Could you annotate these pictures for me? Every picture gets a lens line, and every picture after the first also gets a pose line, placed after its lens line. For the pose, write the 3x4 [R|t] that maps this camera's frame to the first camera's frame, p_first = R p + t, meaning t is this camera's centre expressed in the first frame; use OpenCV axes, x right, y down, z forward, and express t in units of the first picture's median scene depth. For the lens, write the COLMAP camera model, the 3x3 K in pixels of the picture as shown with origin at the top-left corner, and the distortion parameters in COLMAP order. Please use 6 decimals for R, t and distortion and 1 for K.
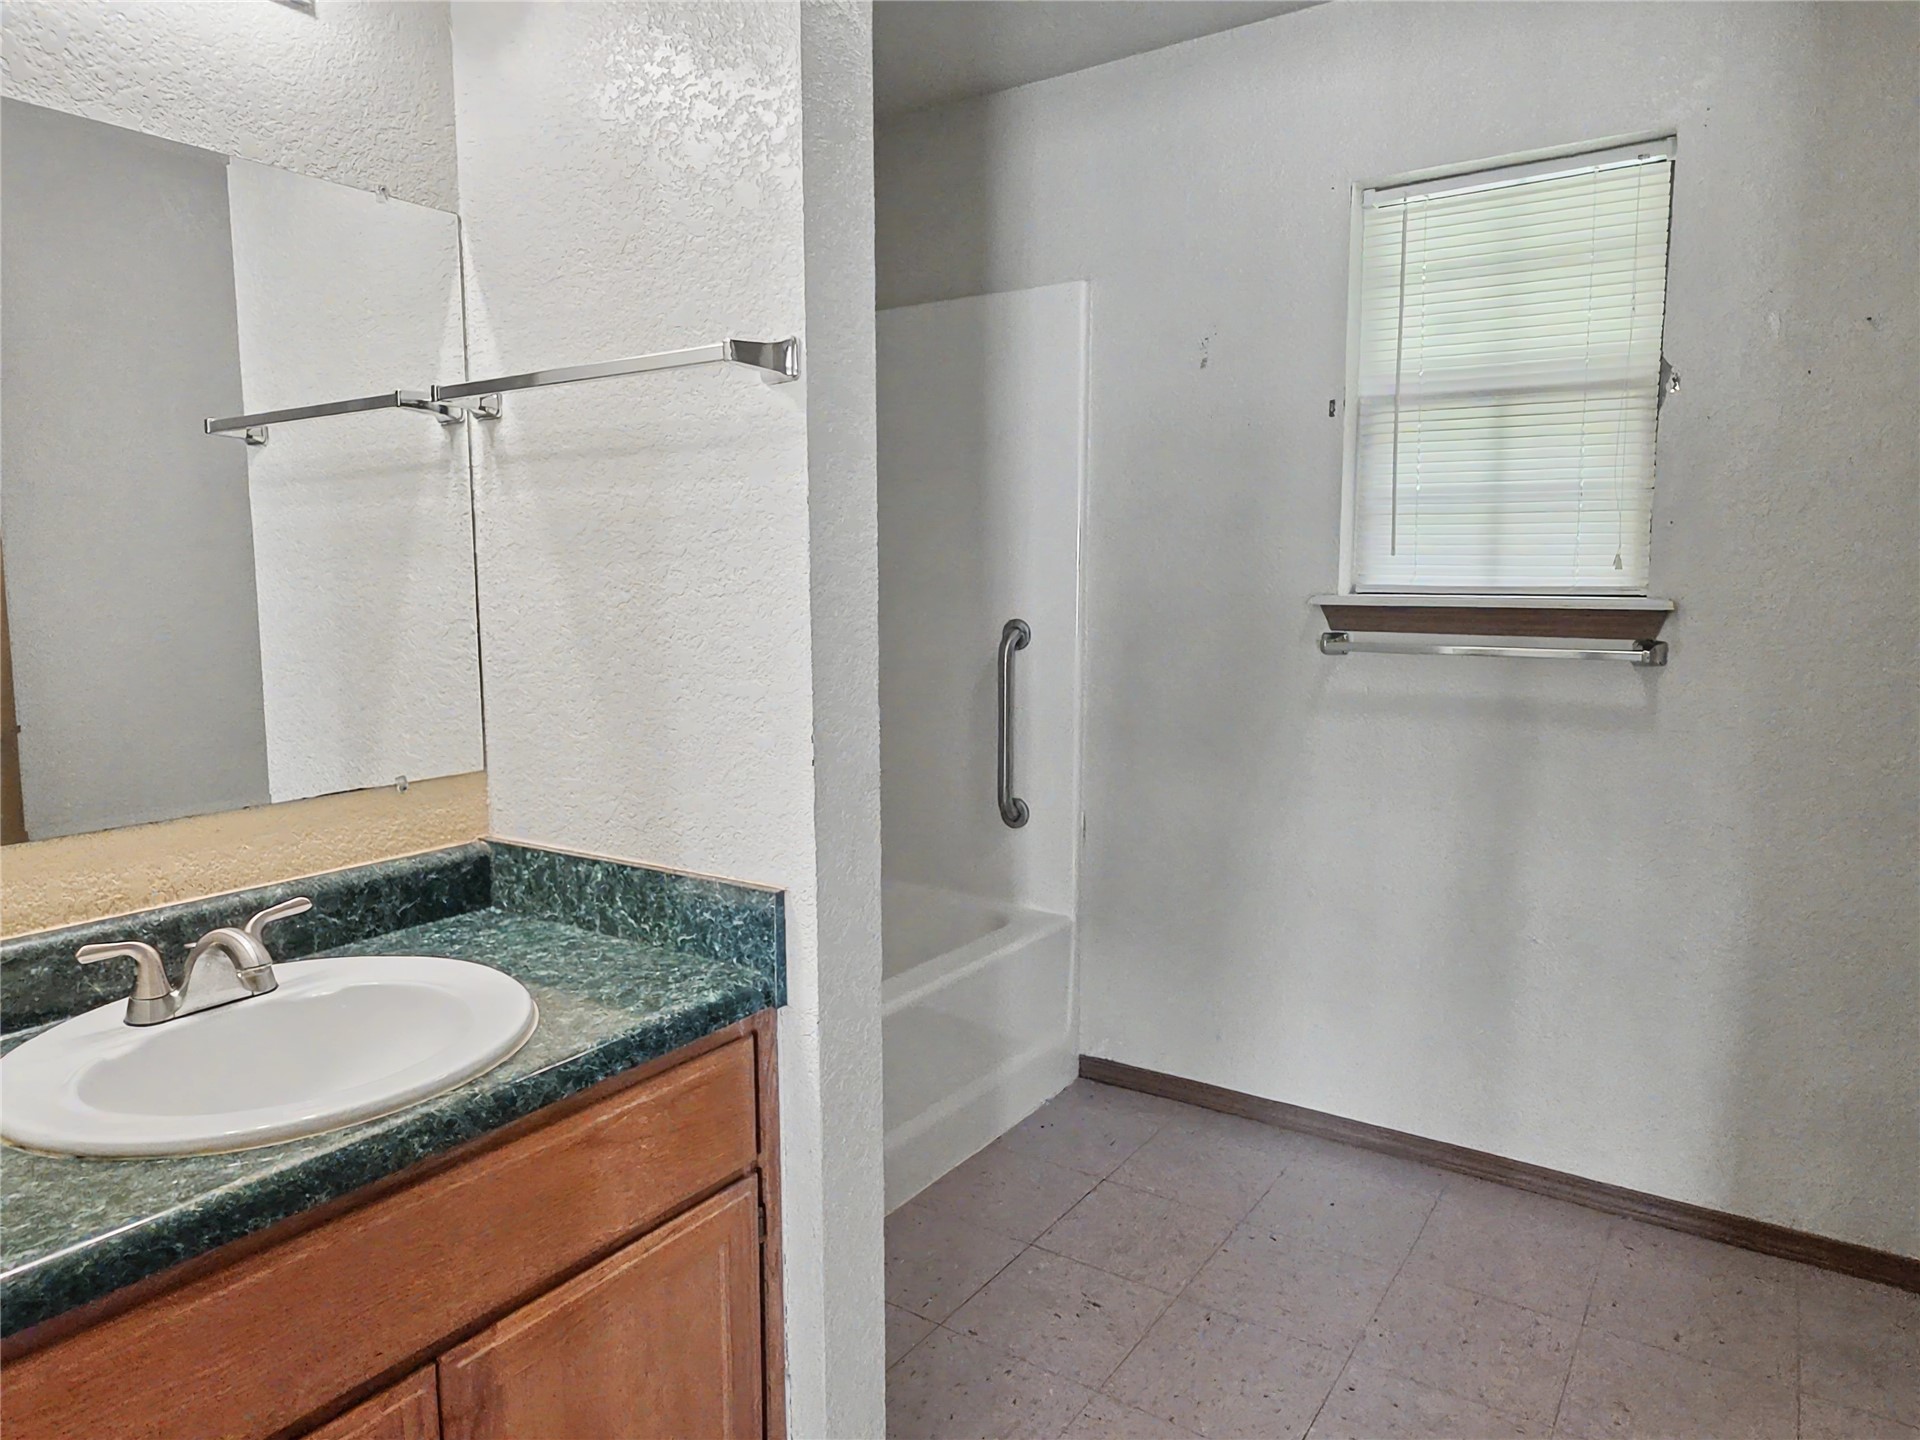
lens RADIAL K [[1217.0, 0, 958.8], [0, 1217.0, 718.4], [0, 0, 1]] dist [0.000438, -0.001744]
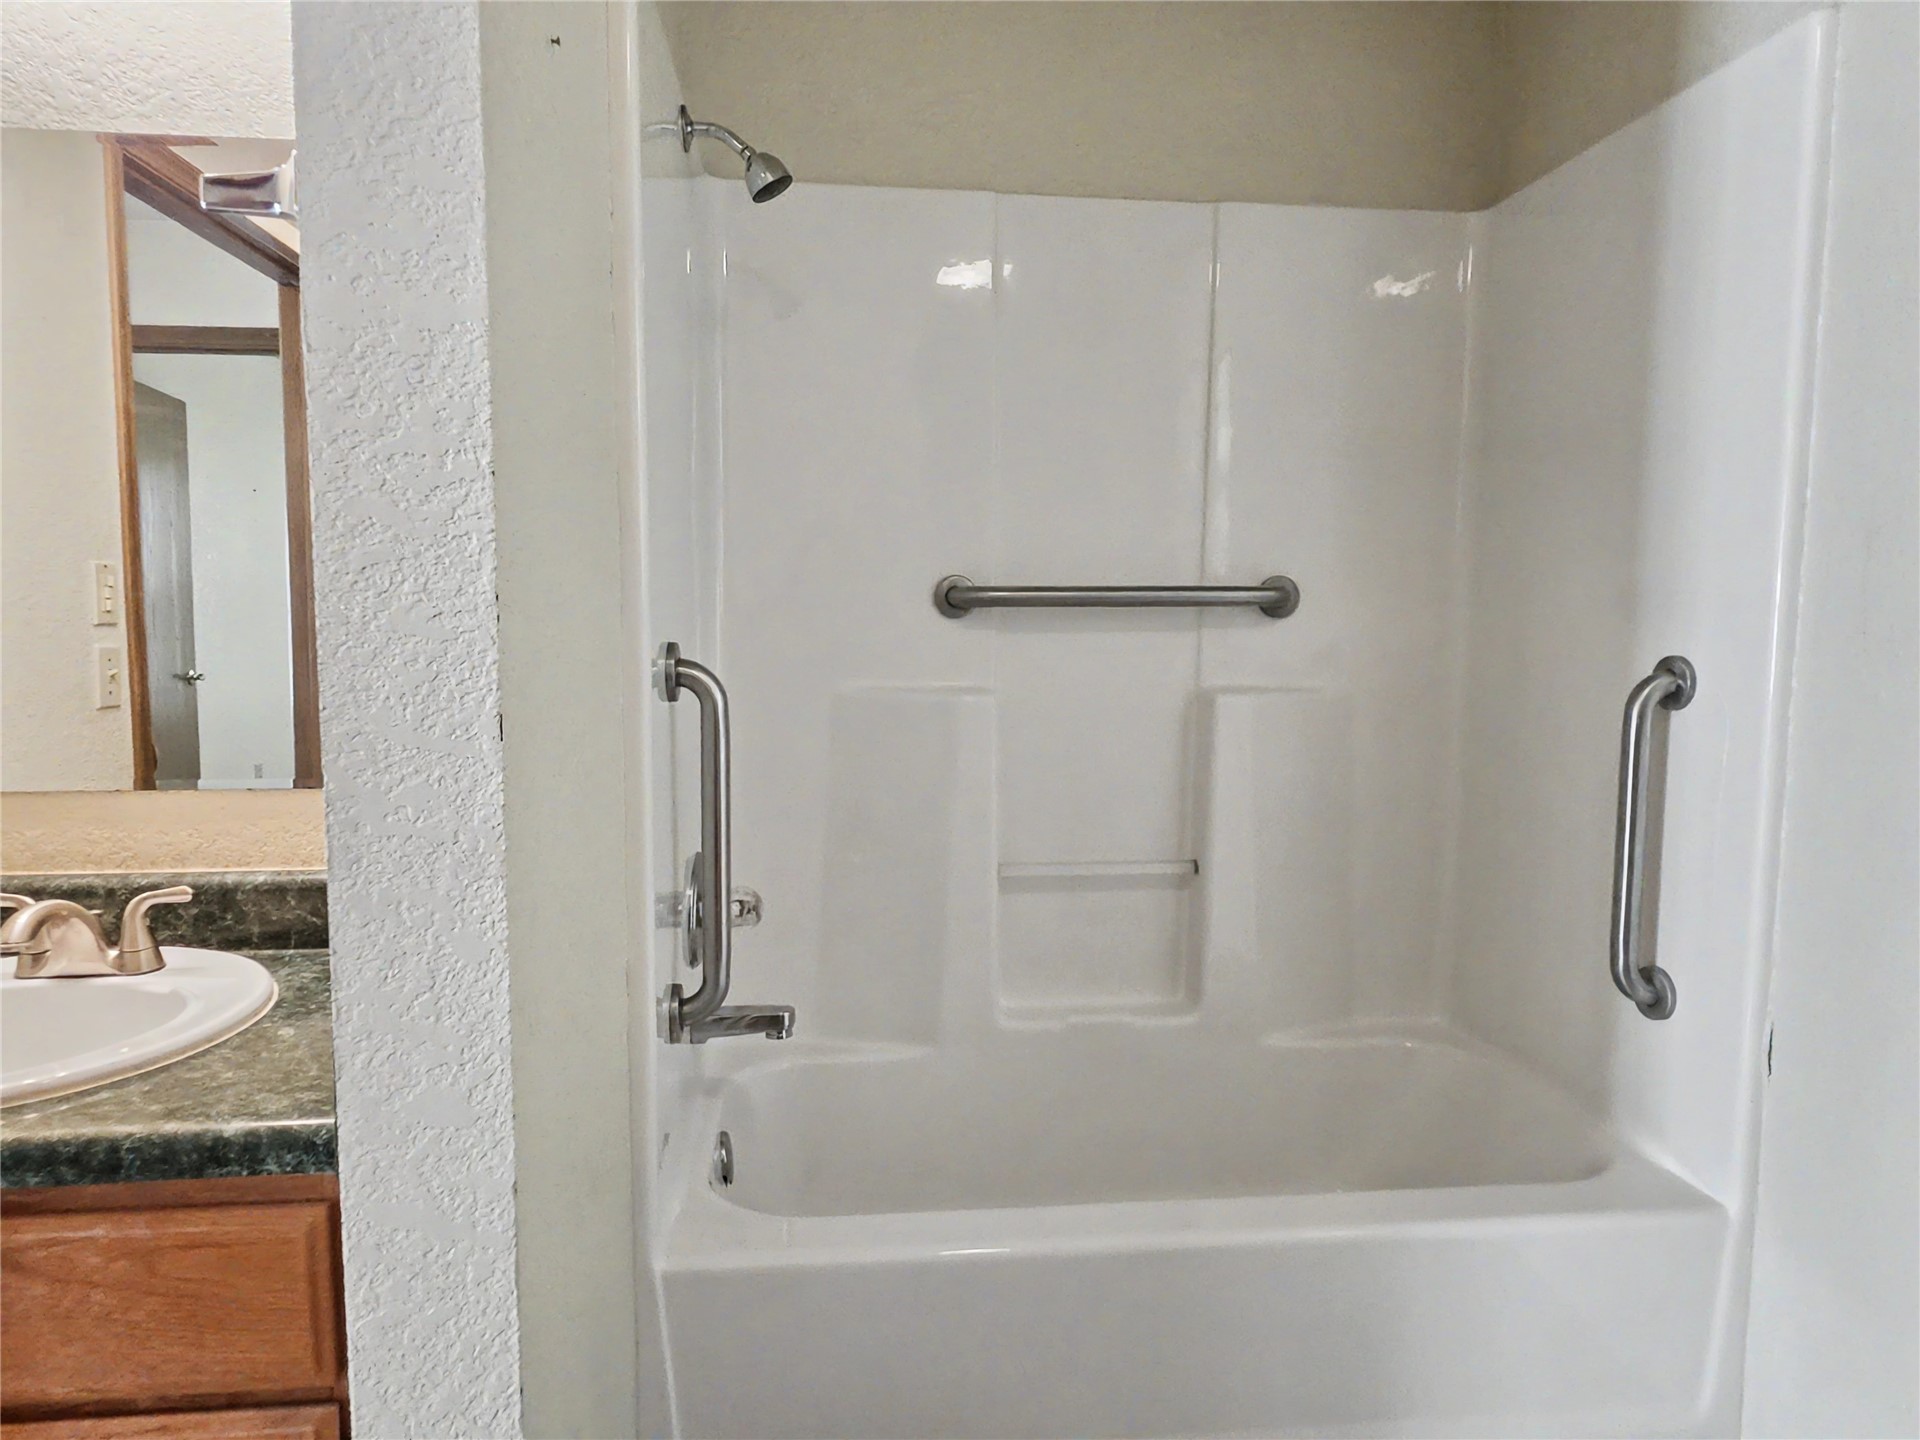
lens RADIAL K [[1217.0, 0, 958.8], [0, 1217.0, 718.4], [0, 0, 1]] dist [0.000438, -0.001744]
pose [[0.650177, 0.072664, -0.756300, 0.358225], [-0.098181, 0.995106, 0.011204, -0.034930], [0.753413, 0.066970, 0.654129, 0.510323]]
